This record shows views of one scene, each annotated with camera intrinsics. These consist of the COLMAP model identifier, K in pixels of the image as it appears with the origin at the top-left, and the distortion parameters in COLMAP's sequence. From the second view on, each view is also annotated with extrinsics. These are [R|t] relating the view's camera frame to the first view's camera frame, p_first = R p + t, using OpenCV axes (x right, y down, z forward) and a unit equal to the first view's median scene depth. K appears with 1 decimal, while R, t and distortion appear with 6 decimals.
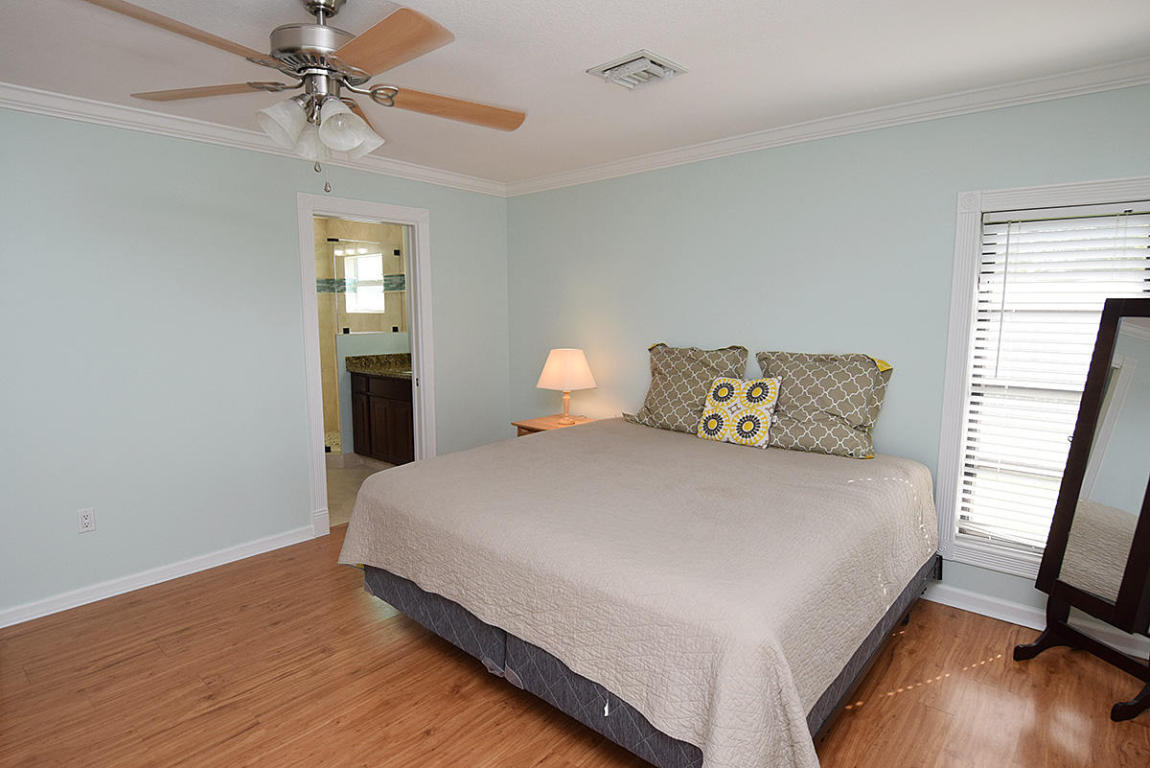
lens RADIAL K [[607.5, 0, 578.4], [0, 607.5, 385.4], [0, 0, 1]] dist [0.004877, -0.012518]
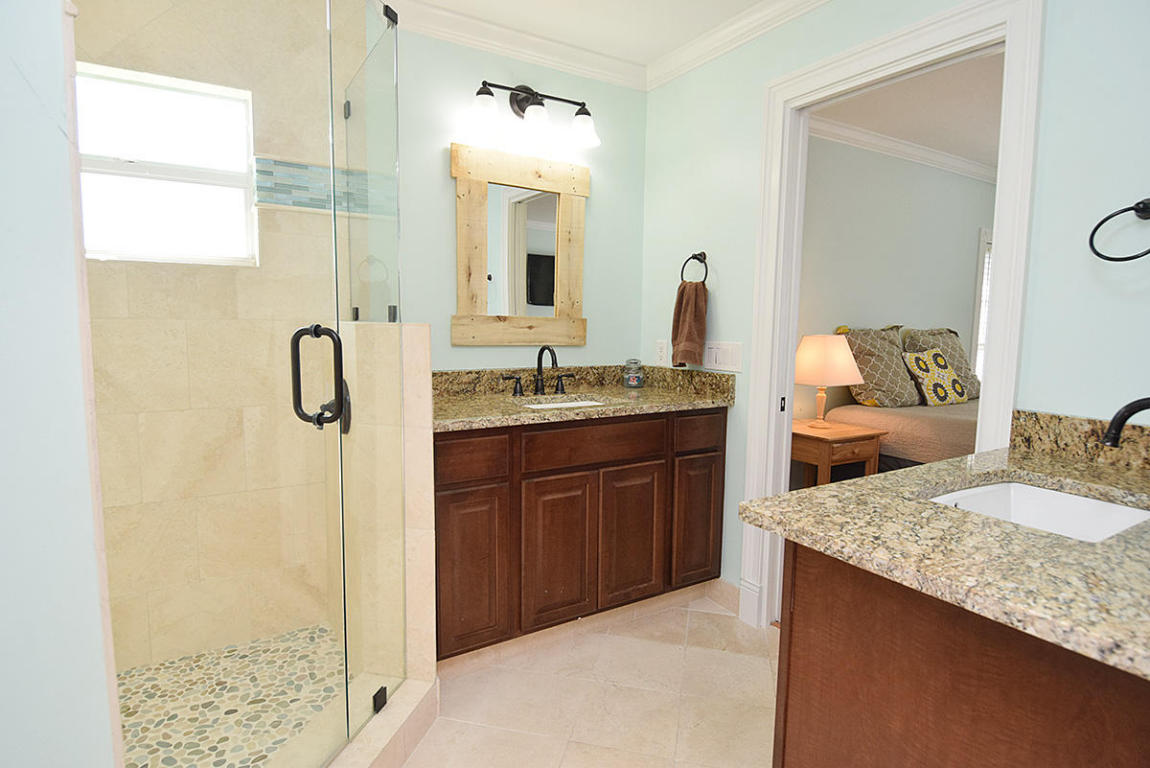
lens RADIAL K [[607.5, 0, 578.4], [0, 607.5, 385.4], [0, 0, 1]] dist [0.004877, -0.012518]
pose [[0.285059, -0.103038, 0.952956, -0.611700], [0.103512, 0.991700, 0.076263, -0.061633], [-0.952904, 0.076903, 0.293359, 0.749697]]
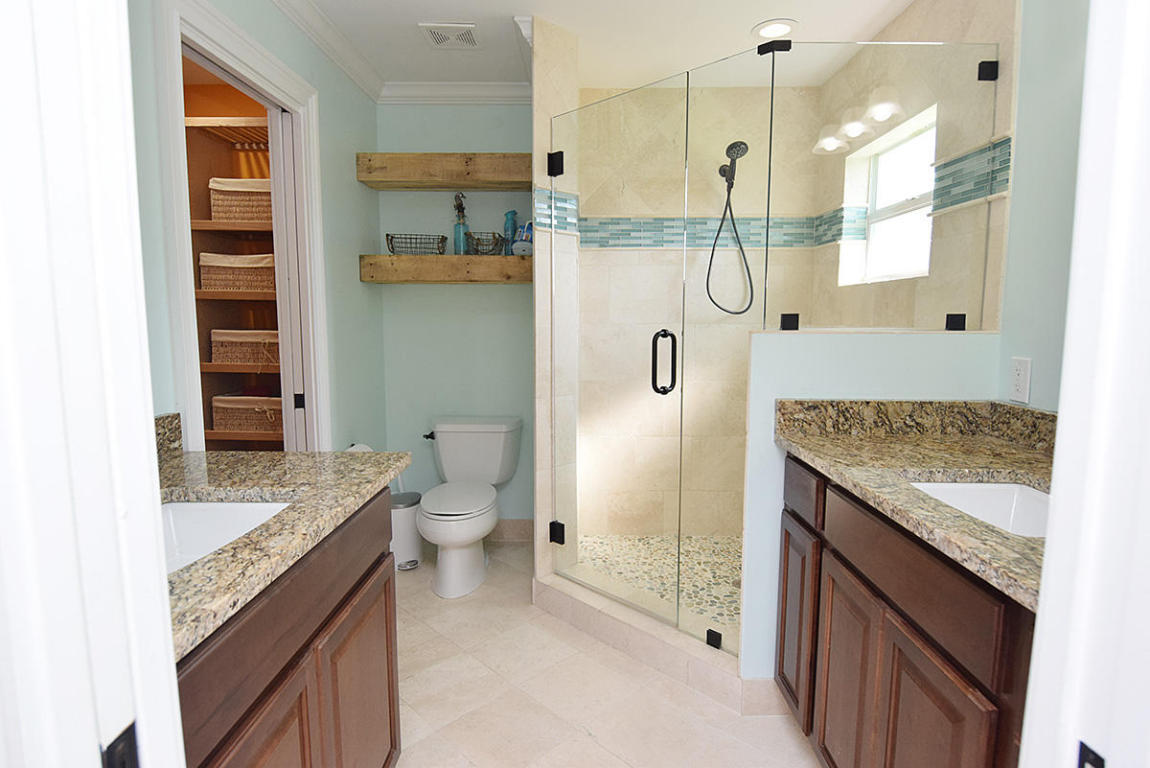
lens RADIAL K [[607.5, 0, 578.4], [0, 607.5, 385.4], [0, 0, 1]] dist [0.004877, -0.012518]
pose [[0.648432, 0.085195, -0.756490, -0.185031], [-0.092976, 0.995142, 0.032376, -0.051124], [0.755573, 0.049342, 0.653203, 0.641596]]
